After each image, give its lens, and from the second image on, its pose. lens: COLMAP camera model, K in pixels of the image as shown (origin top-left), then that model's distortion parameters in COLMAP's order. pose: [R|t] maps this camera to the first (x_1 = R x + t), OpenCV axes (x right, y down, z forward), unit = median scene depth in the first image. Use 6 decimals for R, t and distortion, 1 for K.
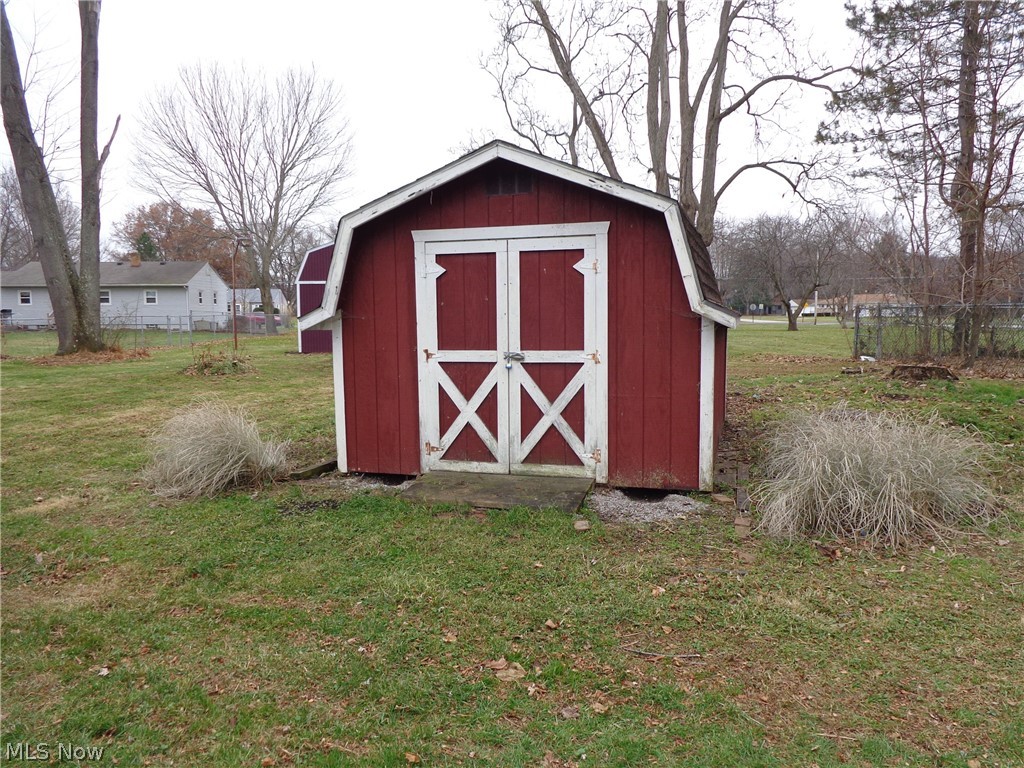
lens RADIAL K [[747.5, 0, 512.0], [0, 747.5, 384.0], [0, 0, 1]] dist [-0.018272, -0.001869]
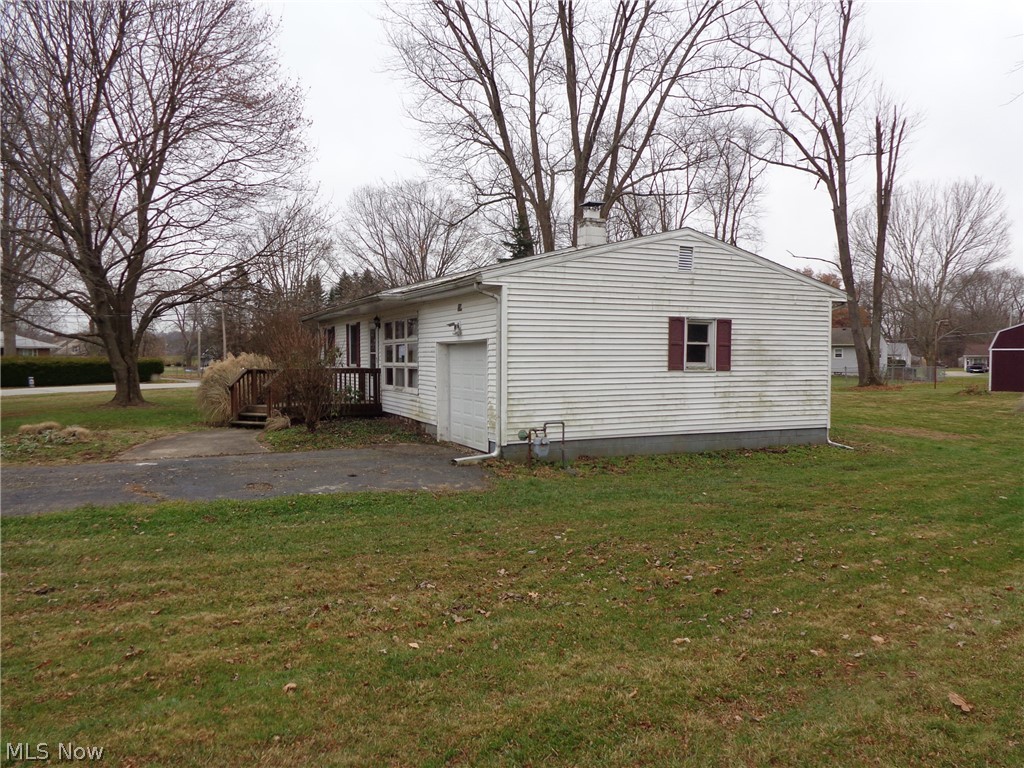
lens RADIAL K [[747.5, 0, 512.0], [0, 747.5, 384.0], [0, 0, 1]] dist [-0.018272, -0.001869]
pose [[0.738805, 0.032328, -0.673144, 0.019360], [-0.076351, 0.996433, -0.035944, 0.042619], [0.669581, 0.077950, 0.738638, -0.486097]]
